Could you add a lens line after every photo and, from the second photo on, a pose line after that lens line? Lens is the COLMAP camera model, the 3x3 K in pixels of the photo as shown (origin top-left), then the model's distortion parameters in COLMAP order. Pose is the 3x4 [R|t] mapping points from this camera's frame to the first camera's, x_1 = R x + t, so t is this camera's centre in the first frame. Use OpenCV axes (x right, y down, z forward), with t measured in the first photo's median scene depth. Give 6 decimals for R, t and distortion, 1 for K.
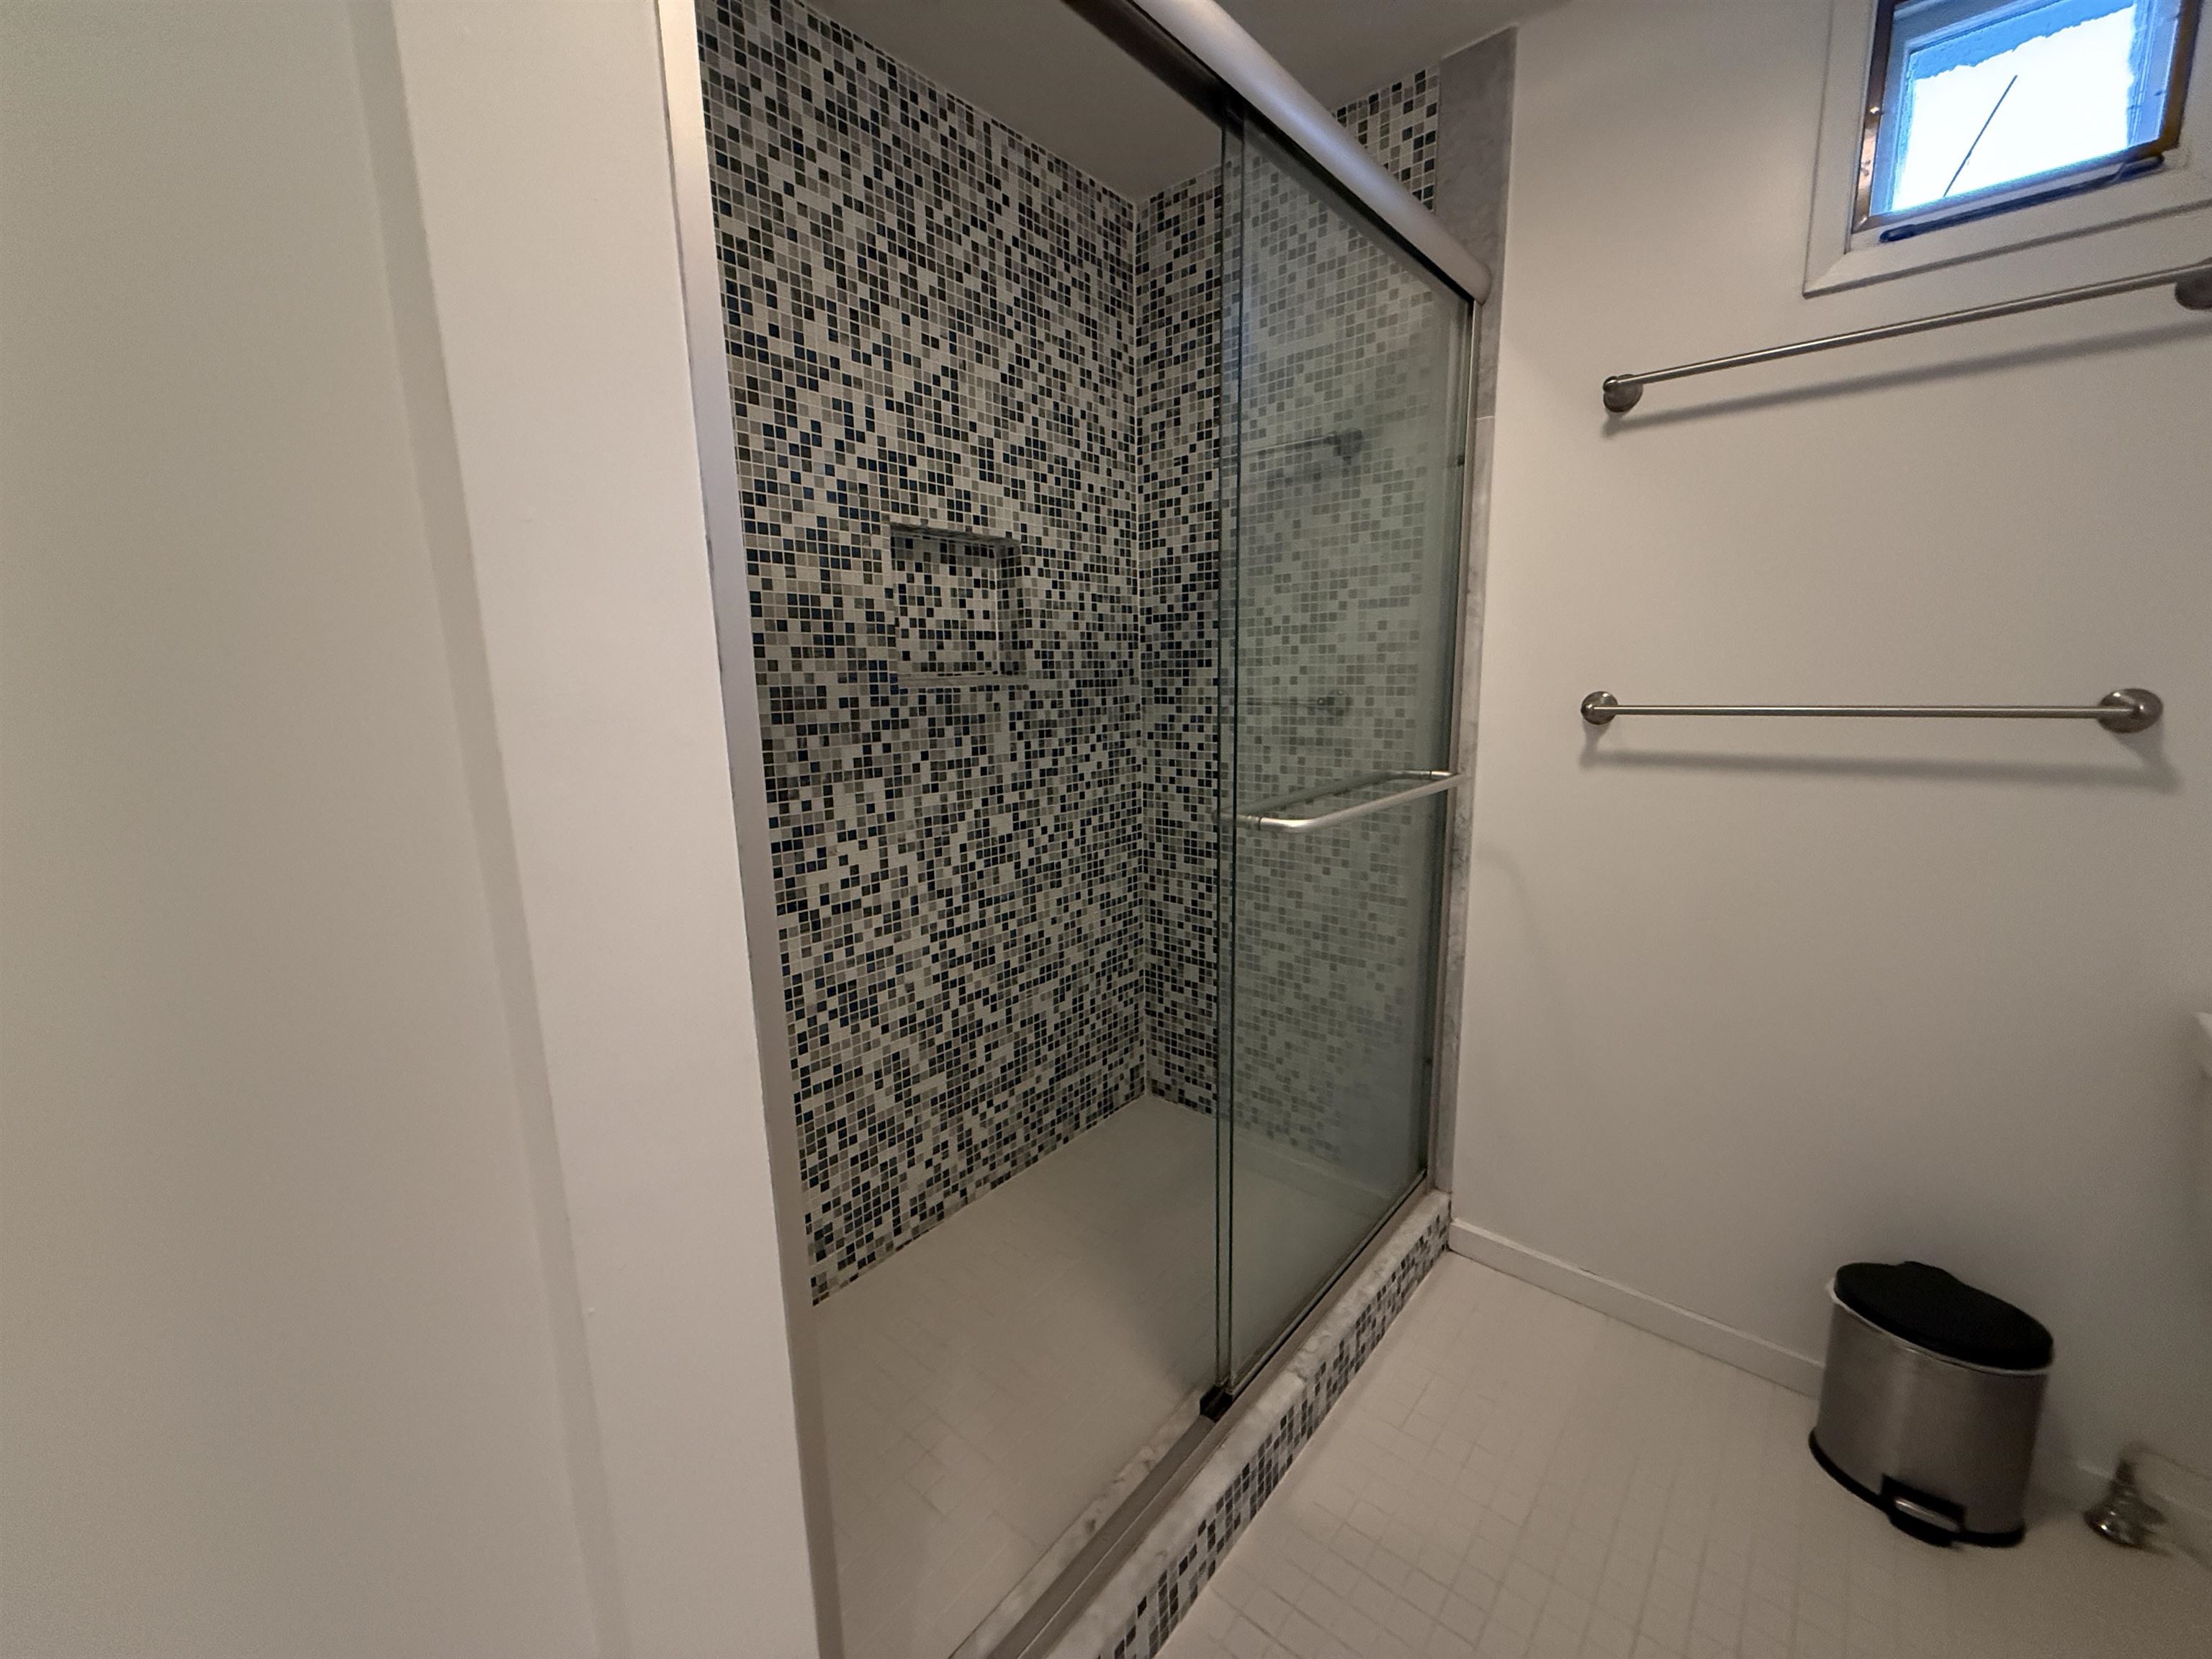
lens RADIAL K [[874.8, 0, 1097.6], [0, 874.8, 836.3], [0, 0, 1]] dist [-0.007902, -0.000057]
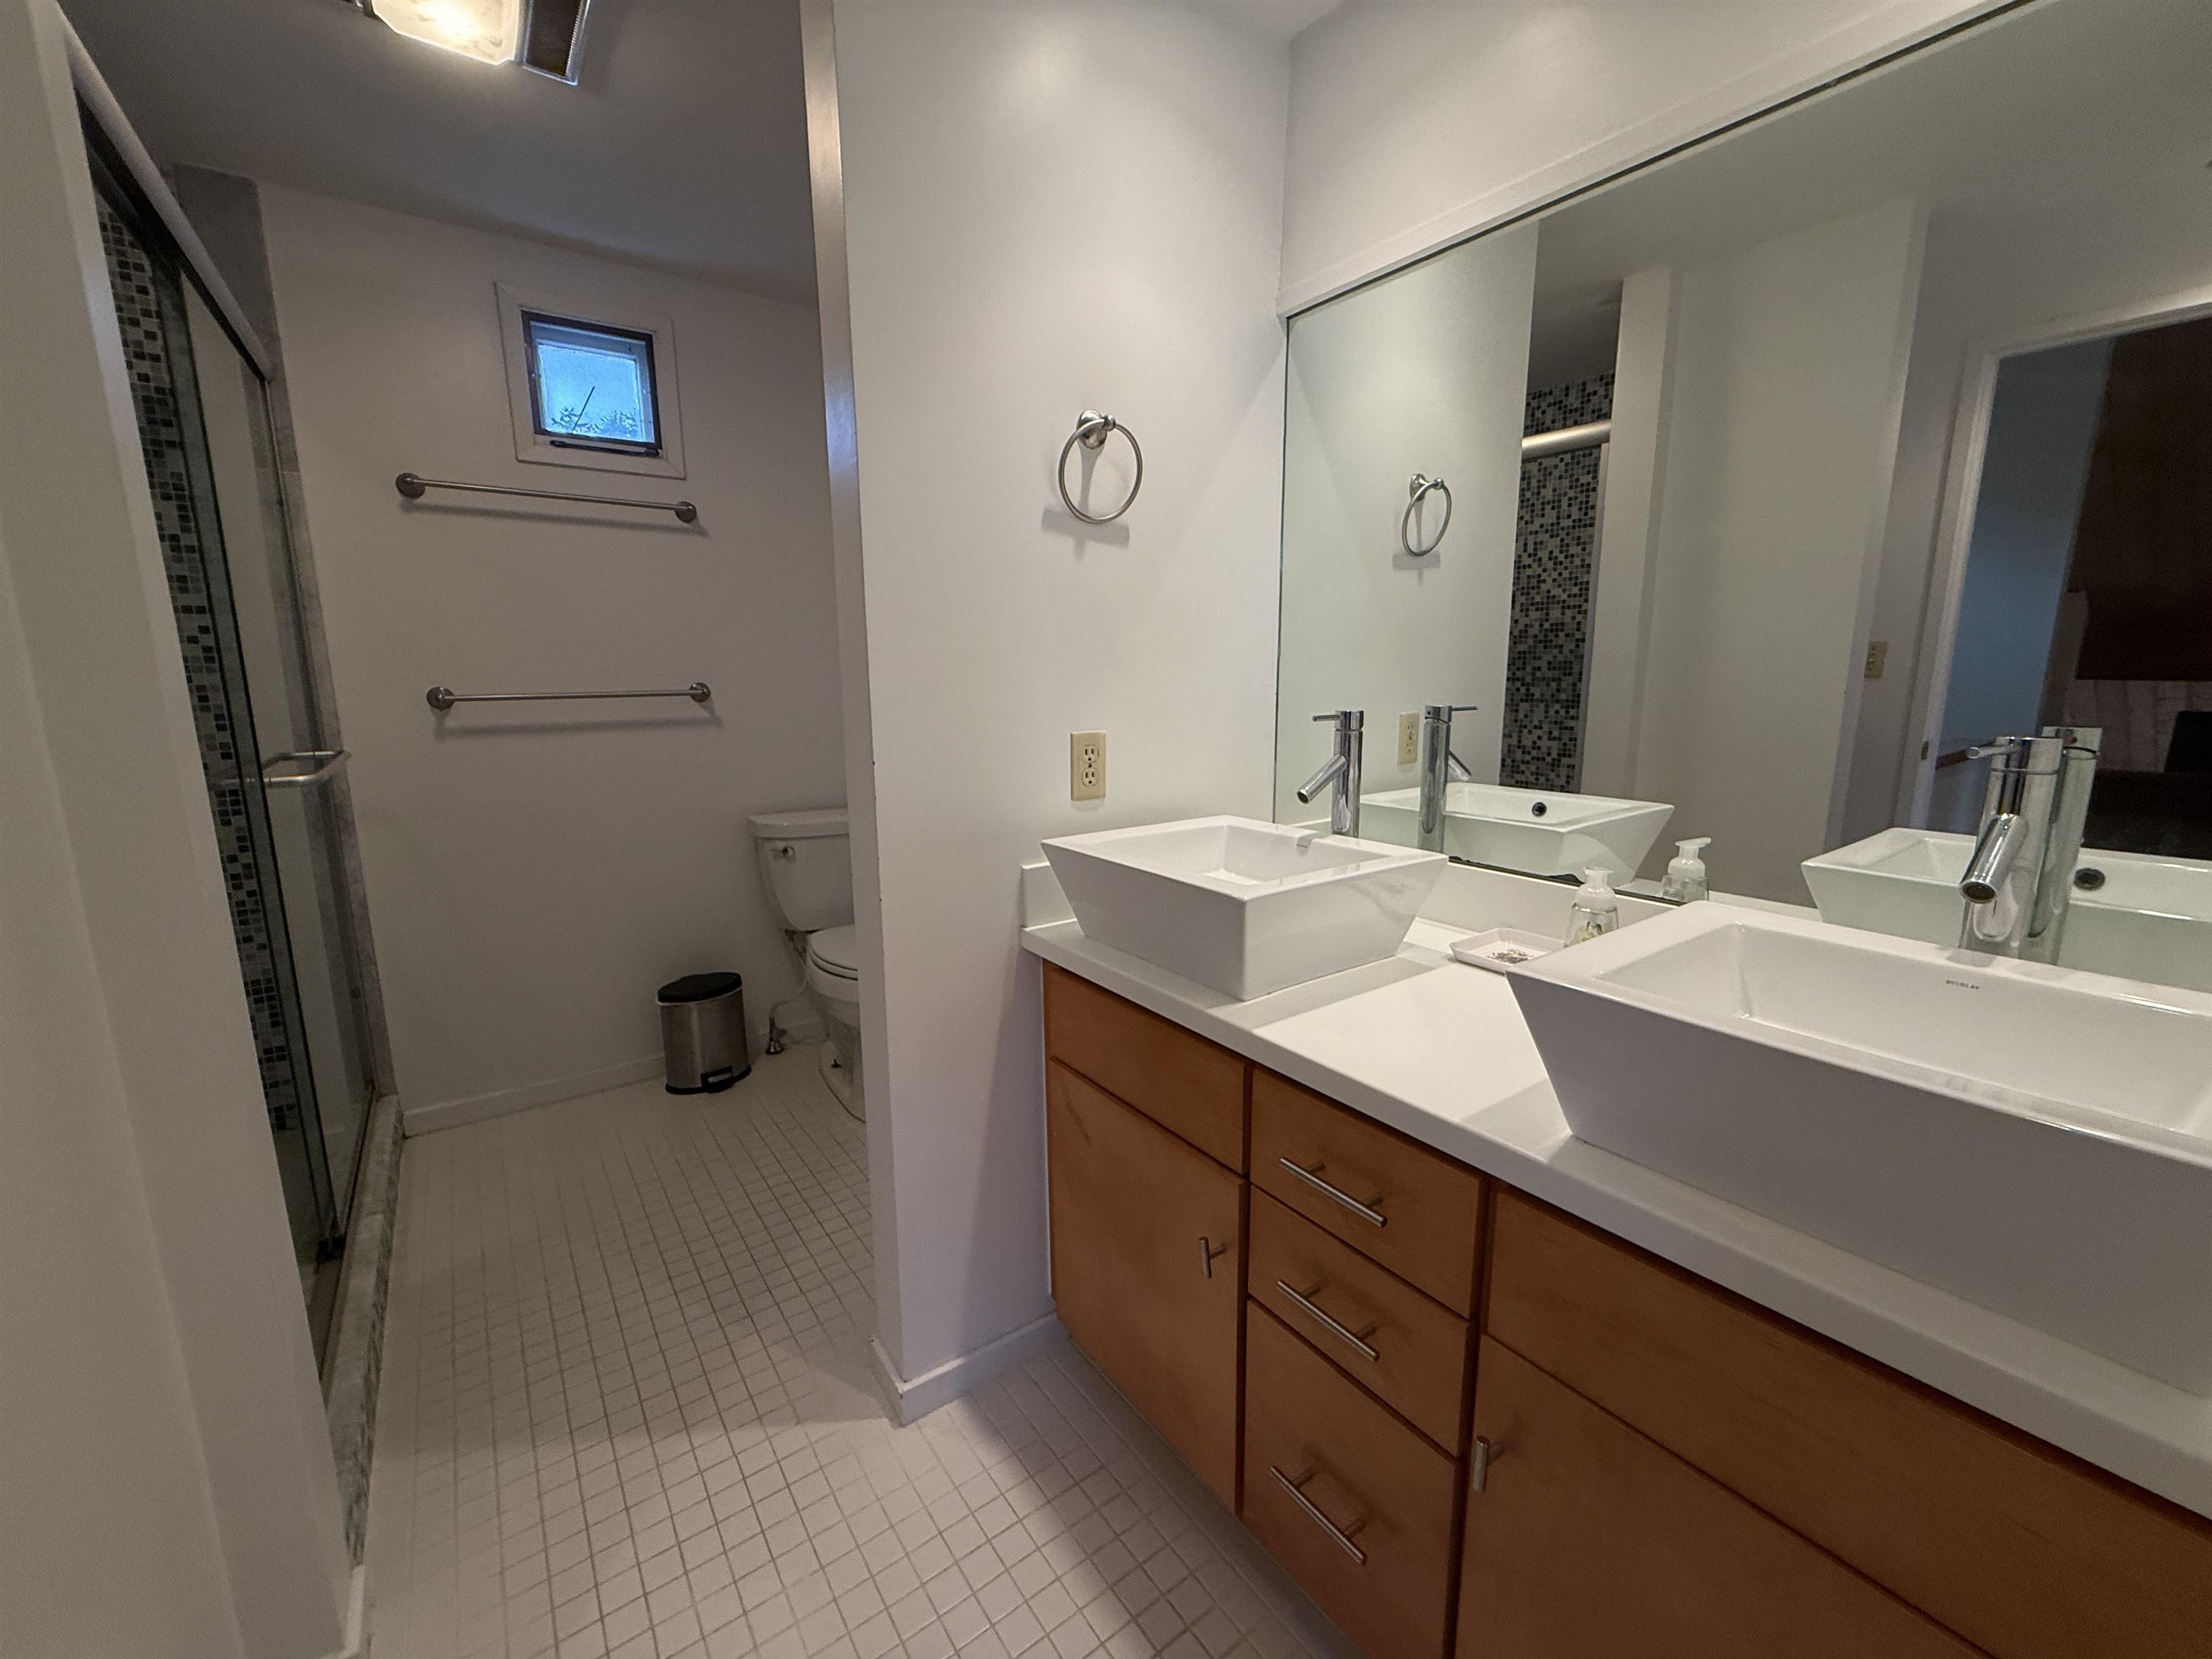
lens RADIAL K [[874.8, 0, 1102.1], [0, 874.8, 830.6], [0, 0, 1]] dist [-0.007902, -0.000057]
pose [[0.216199, -0.158577, 0.963385, -0.763910], [0.172640, 0.977383, 0.122137, 0.101012], [-0.960965, 0.139913, 0.238686, -0.464784]]
